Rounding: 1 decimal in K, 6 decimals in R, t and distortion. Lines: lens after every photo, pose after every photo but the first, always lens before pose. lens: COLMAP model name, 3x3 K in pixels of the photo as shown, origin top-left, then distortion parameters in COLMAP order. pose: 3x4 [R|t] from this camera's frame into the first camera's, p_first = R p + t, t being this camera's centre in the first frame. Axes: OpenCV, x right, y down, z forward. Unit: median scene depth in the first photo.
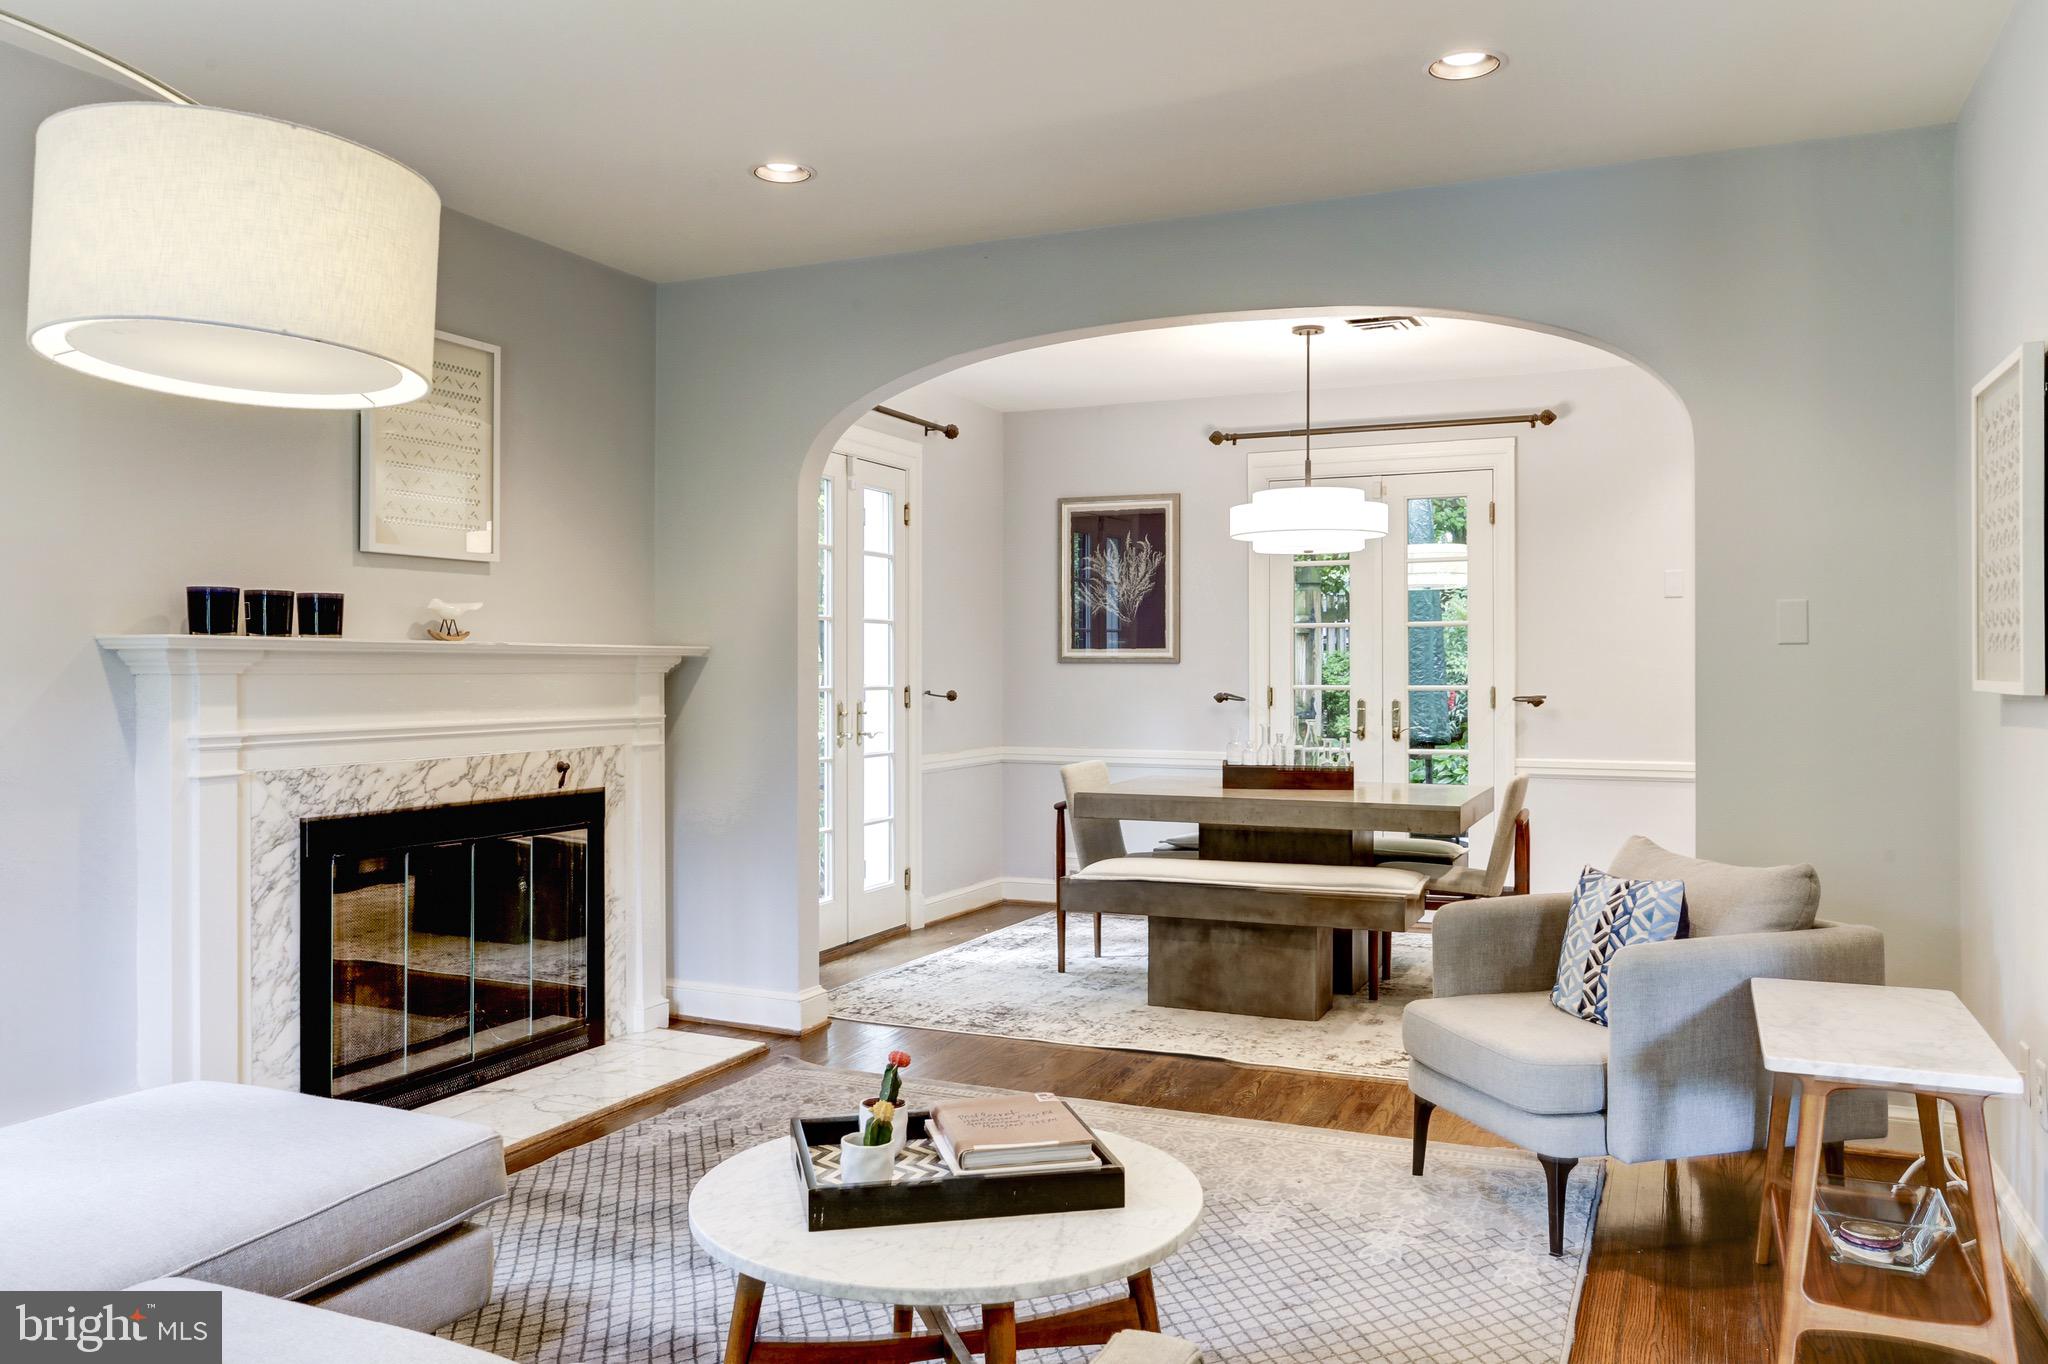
lens RADIAL K [[1555.4, 0, 1024.0], [0, 1555.4, 682.0], [0, 0, 1]] dist [-0.080851, -0.000078]
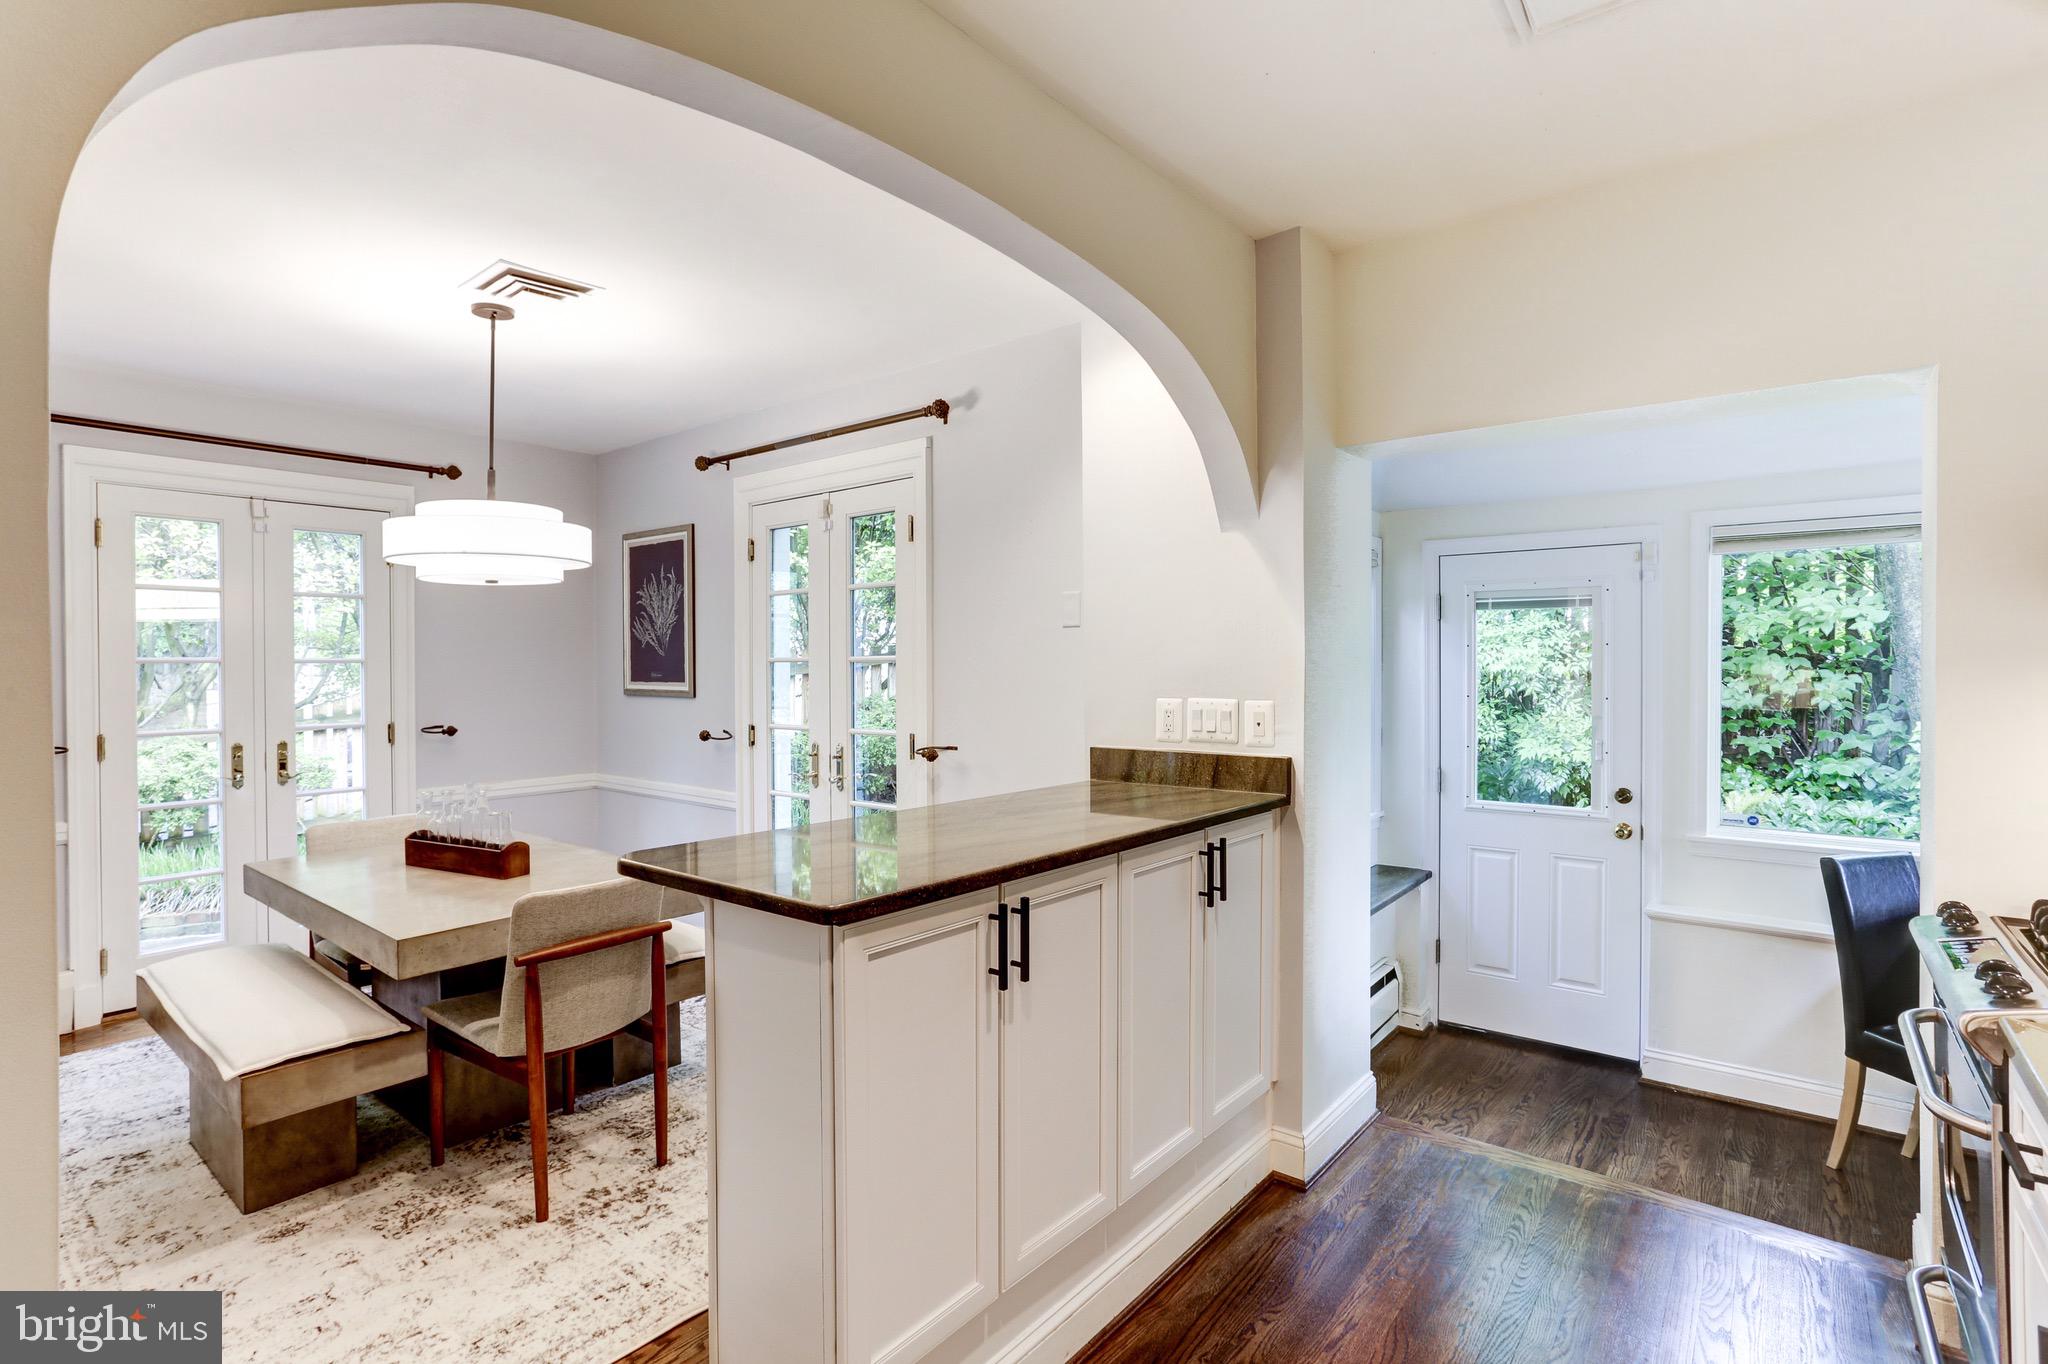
lens RADIAL K [[1012.2, 0, 993.3], [0, 1012.2, 665.4], [0, 0, 1]] dist [-0.061353, 0.035520]
pose [[0.958731, -0.007174, -0.284223, 0.784452], [0.005968, 0.999969, -0.005109, -0.047137], [0.284251, 0.003202, 0.958744, 0.759871]]
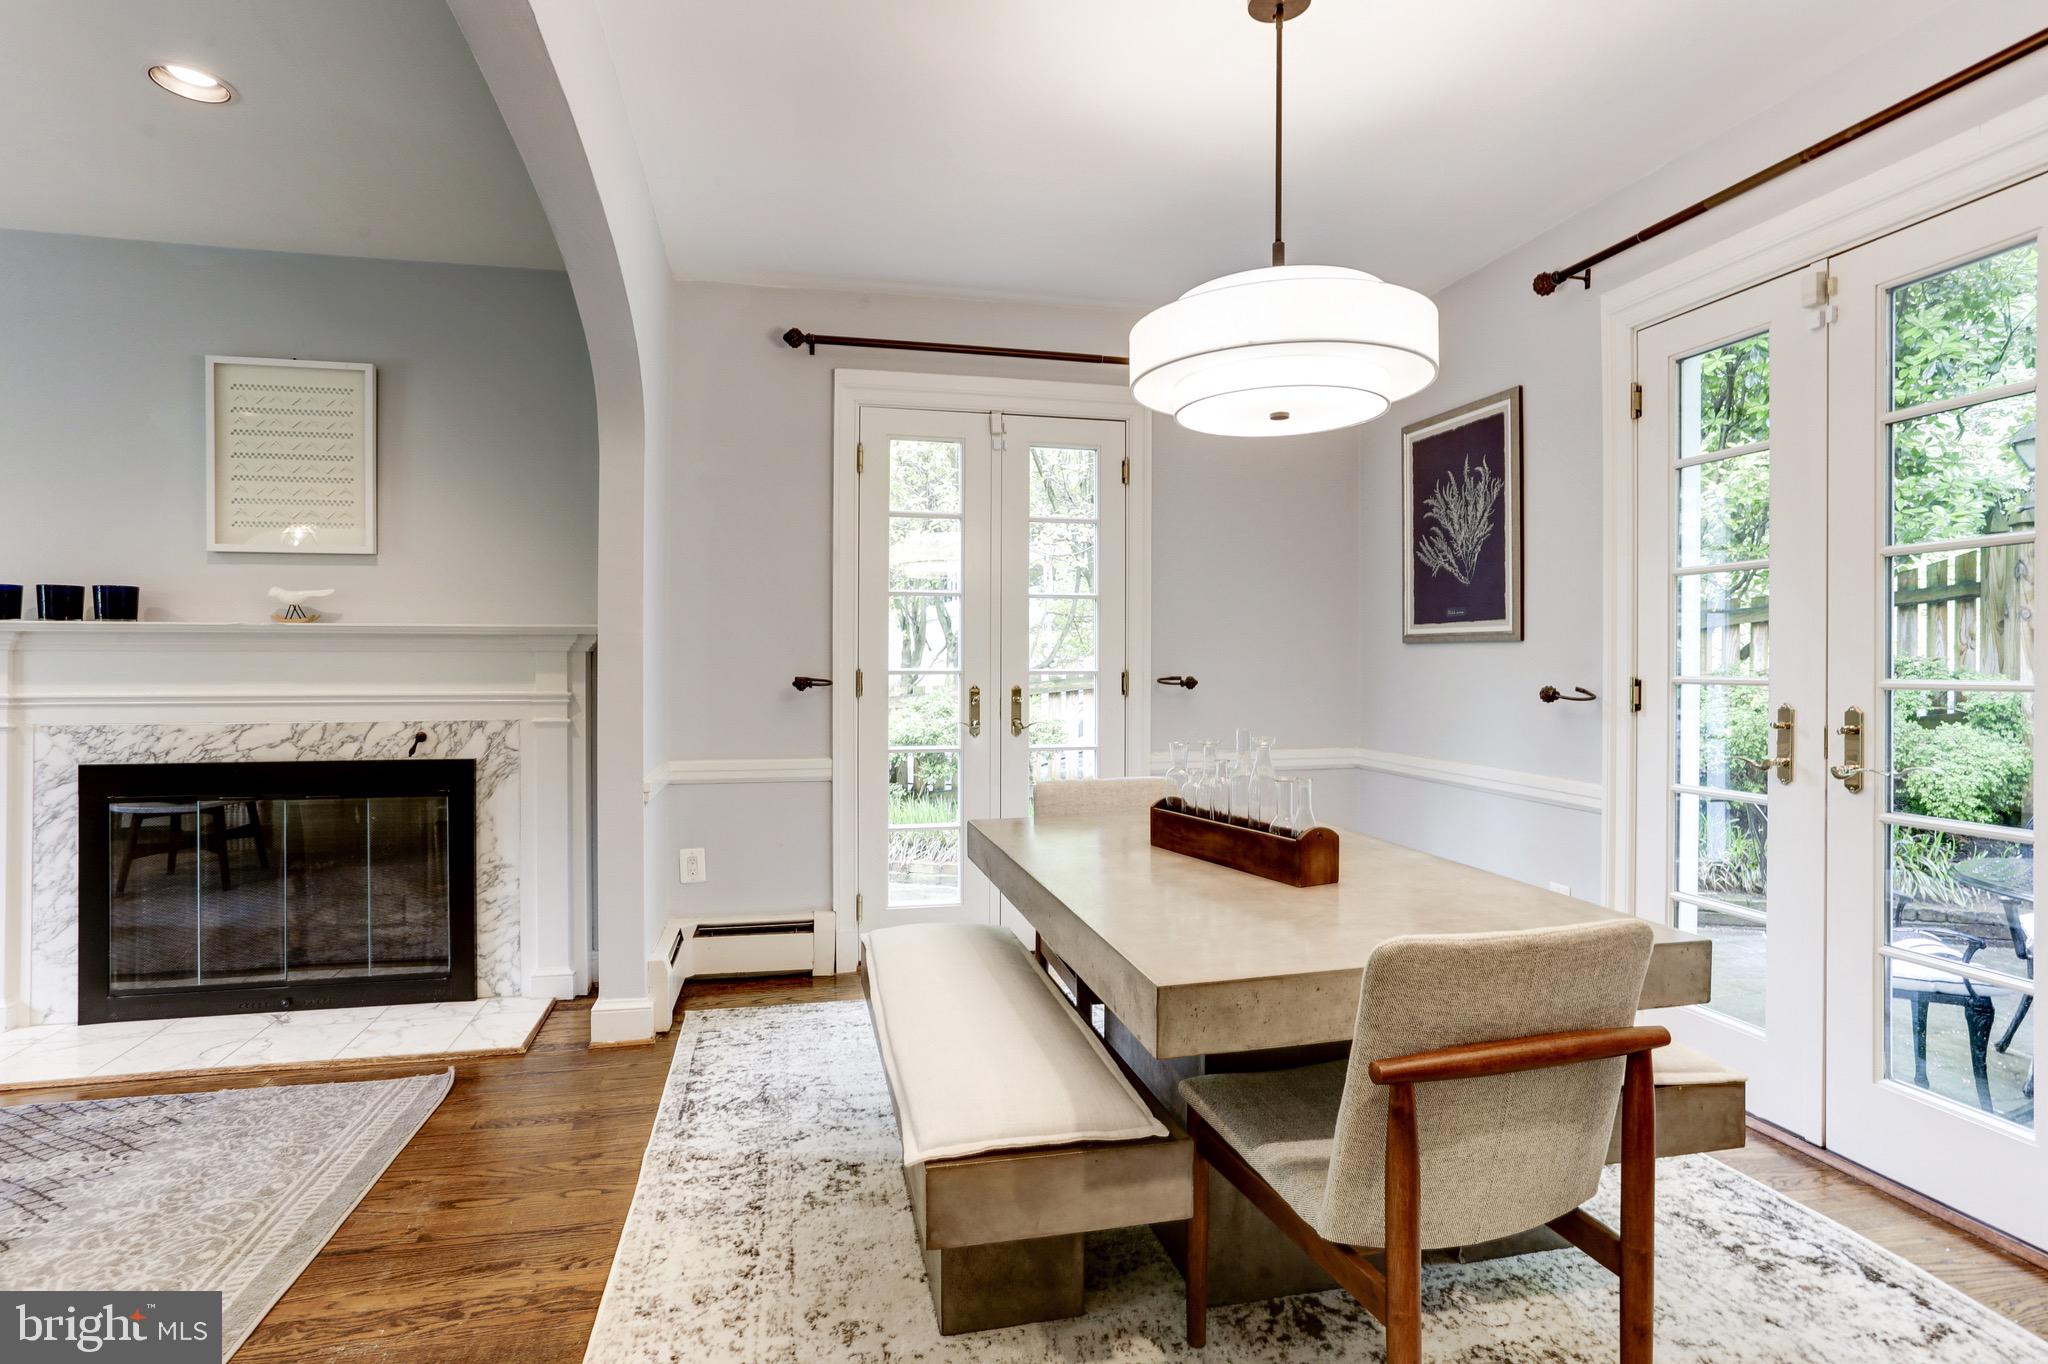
lens RADIAL K [[1012.2, 0, 993.3], [0, 1012.2, 665.4], [0, 0, 1]] dist [-0.061353, 0.035520]
pose [[0.582654, 0.002687, -0.812716, 0.536459], [-0.008239, 0.999963, -0.002601, 0.002725], [0.812679, 0.008212, 0.582654, 0.968173]]
